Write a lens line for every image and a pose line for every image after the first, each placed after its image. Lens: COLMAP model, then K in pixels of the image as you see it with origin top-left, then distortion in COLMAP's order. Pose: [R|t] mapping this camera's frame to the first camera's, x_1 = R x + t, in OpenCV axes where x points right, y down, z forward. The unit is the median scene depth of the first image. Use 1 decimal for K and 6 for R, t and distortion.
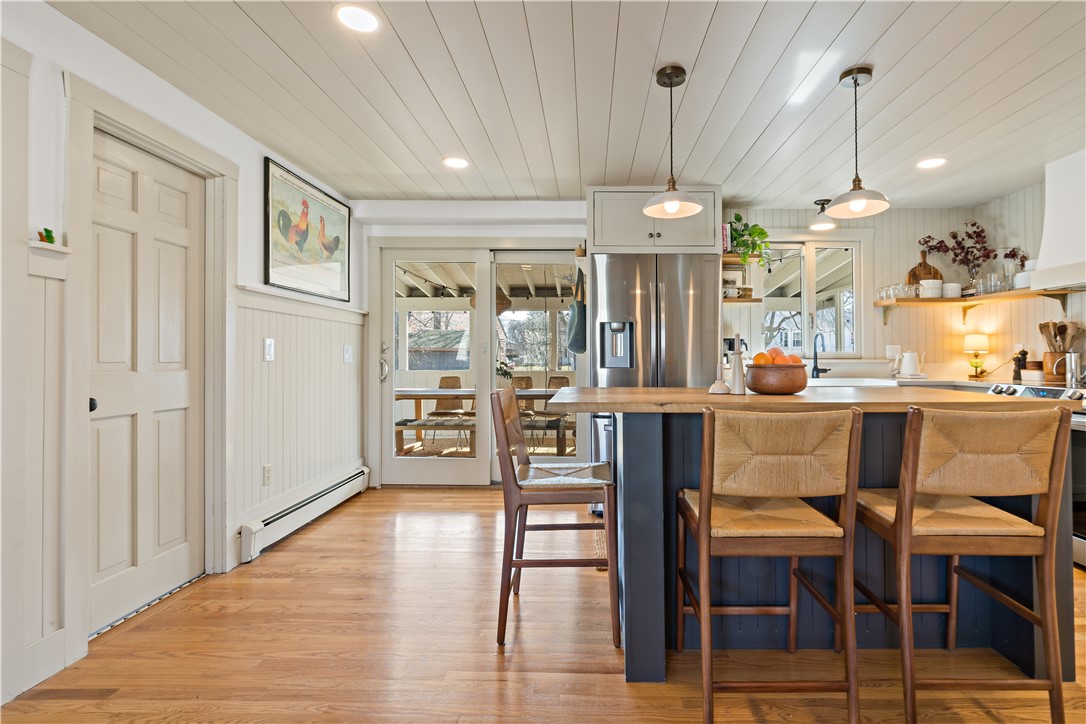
lens RADIAL K [[556.1, 0, 588.1], [0, 556.1, 364.2], [0, 0, 1]] dist [0.017312, -0.000343]
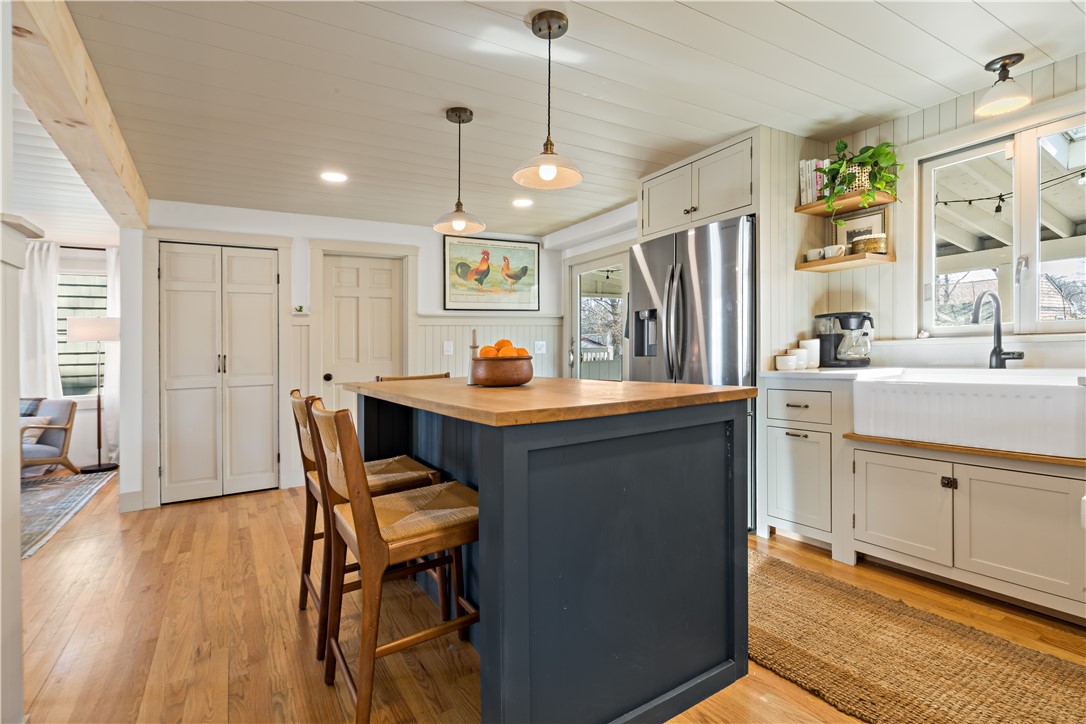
lens RADIAL K [[511.4, 0, 536.9], [0, 511.4, 352.4], [0, 0, 1]] dist [-0.000378, -0.000161]
pose [[0.517043, -0.015259, -0.855824, 0.630446], [0.023884, 0.999709, -0.003395, -0.001865], [0.855626, -0.018685, 0.517257, 0.308793]]
